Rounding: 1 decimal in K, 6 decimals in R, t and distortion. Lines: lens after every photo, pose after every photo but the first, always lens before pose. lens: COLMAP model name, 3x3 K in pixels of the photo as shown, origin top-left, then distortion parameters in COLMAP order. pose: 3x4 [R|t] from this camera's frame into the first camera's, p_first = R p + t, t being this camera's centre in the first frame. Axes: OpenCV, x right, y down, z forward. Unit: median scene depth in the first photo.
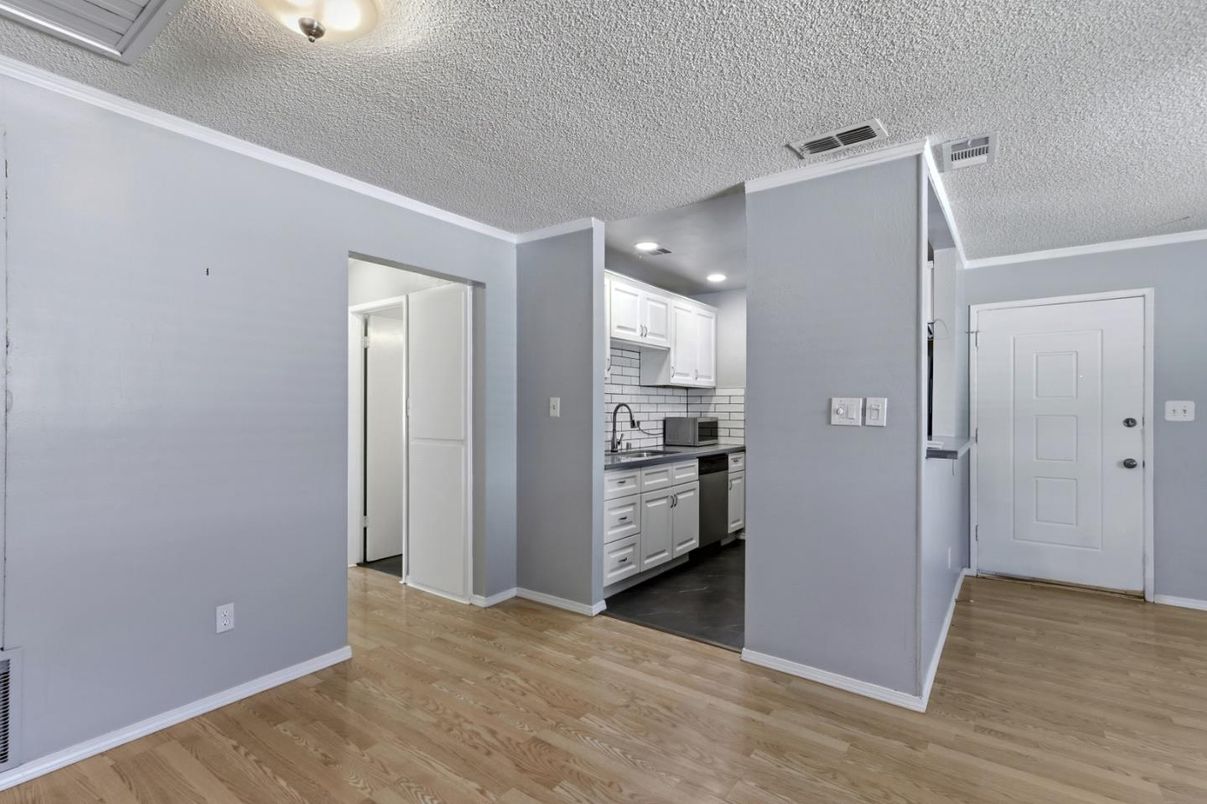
lens RADIAL K [[570.1, 0, 587.6], [0, 570.1, 408.8], [0, 0, 1]] dist [-0.002321, 0.006456]
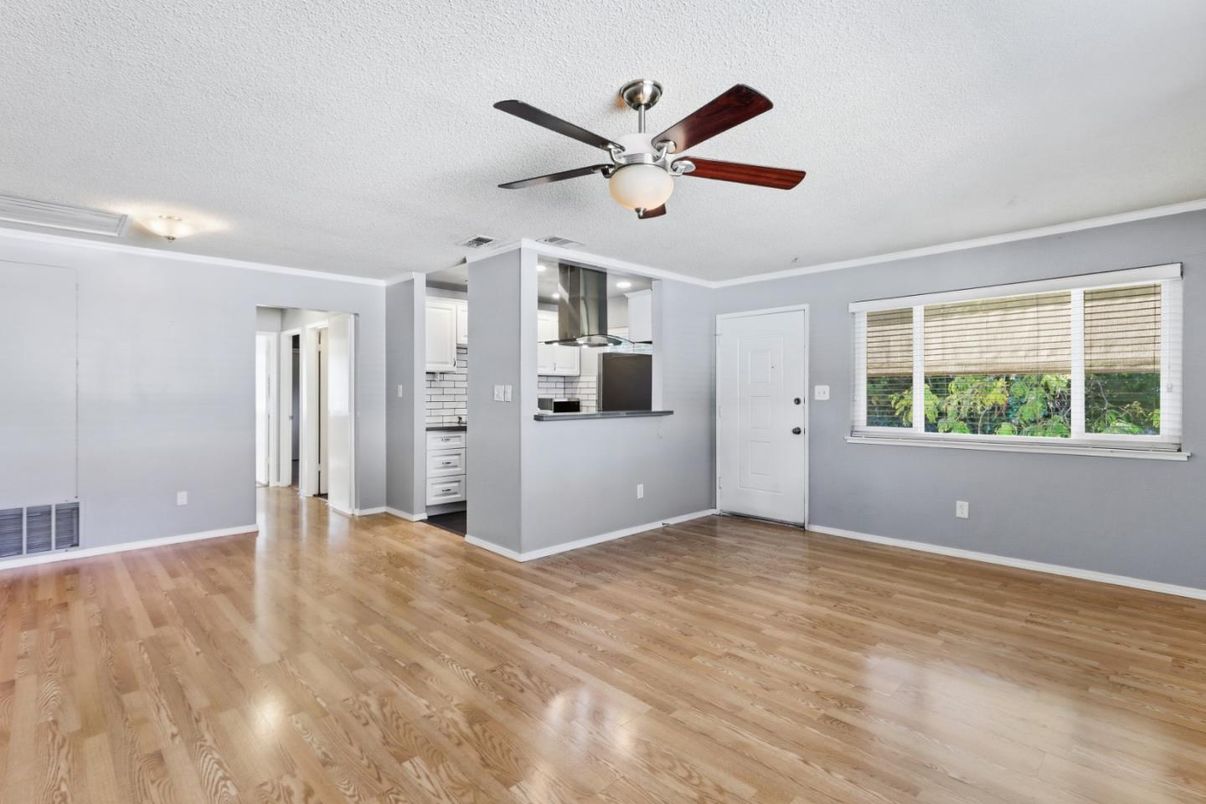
lens RADIAL K [[577.6, 0, 587.6], [0, 577.6, 392.4], [0, 0, 1]] dist [0.000352, 0.000612]
pose [[0.985823, -0.001699, -0.167782, 0.624399], [0.001804, 0.999998, 0.000473, 0.001159], [0.167781, -0.000769, 0.985824, -0.422980]]
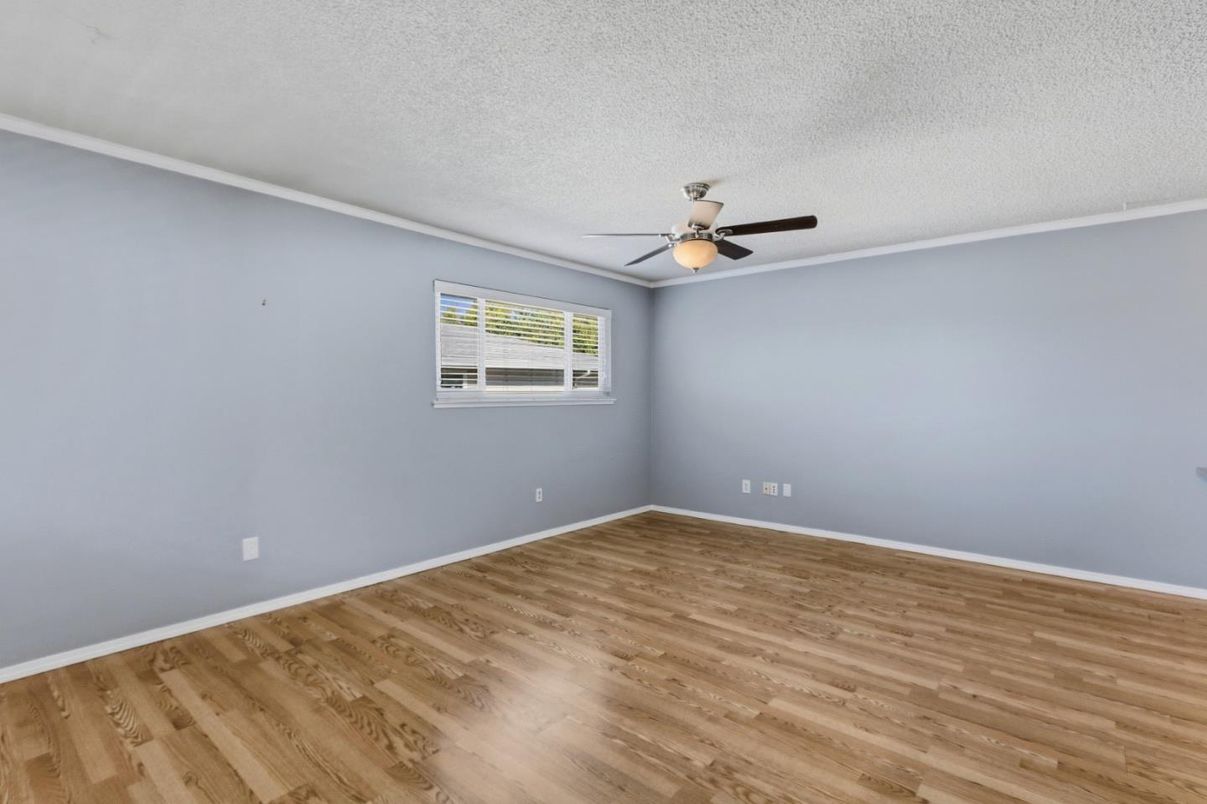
lens RADIAL K [[572.6, 0, 589.0], [0, 572.6, 402.4], [0, 0, 1]] dist [-0.002400, 0.003914]
pose [[-0.997668, -0.004146, 0.068130, 0.673497], [-0.003030, 0.999860, 0.016480, 0.004563], [-0.068189, 0.016235, -0.997540, 0.899313]]
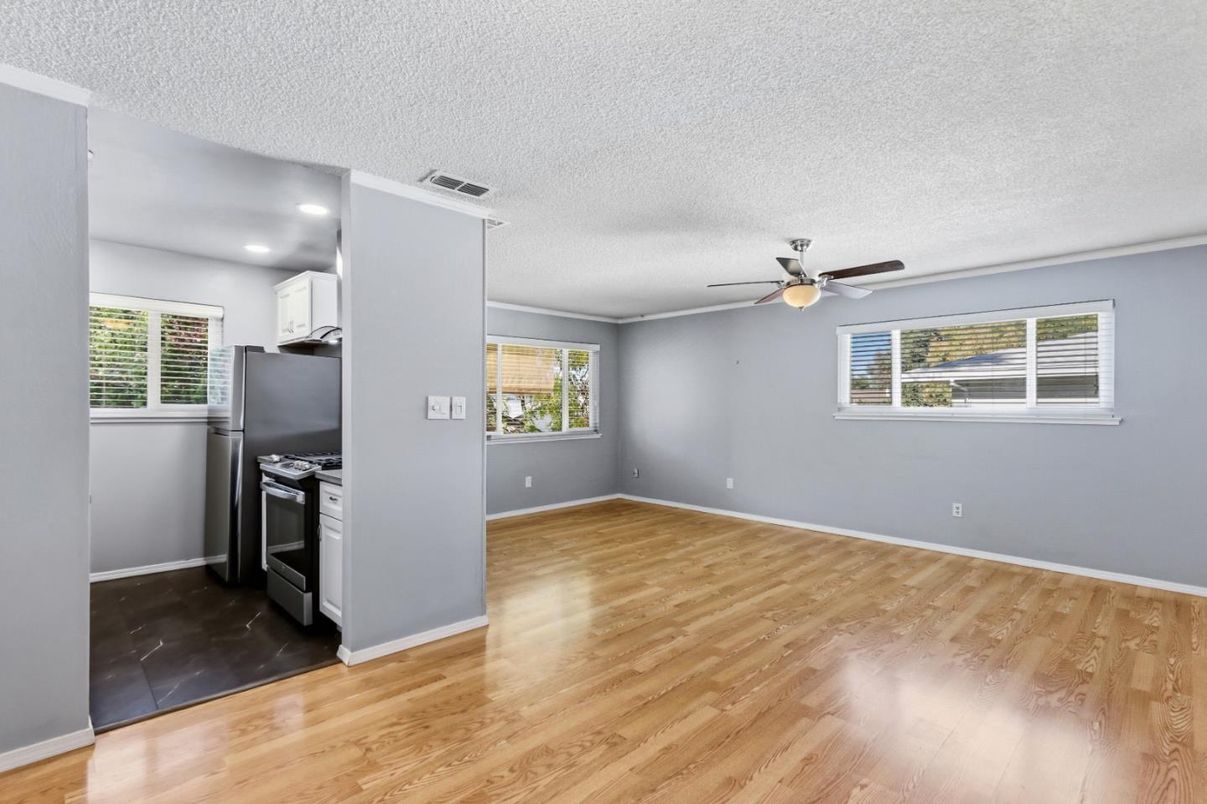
lens RADIAL K [[569.9, 0, 588.0], [0, 569.9, 403.3], [0, 0, 1]] dist [-0.000498, 0.000164]
pose [[0.163190, 0.000484, 0.986595, -0.419962], [-0.003112, 0.999995, 0.000024, -0.003645], [-0.986590, -0.003074, 0.163191, 0.304634]]
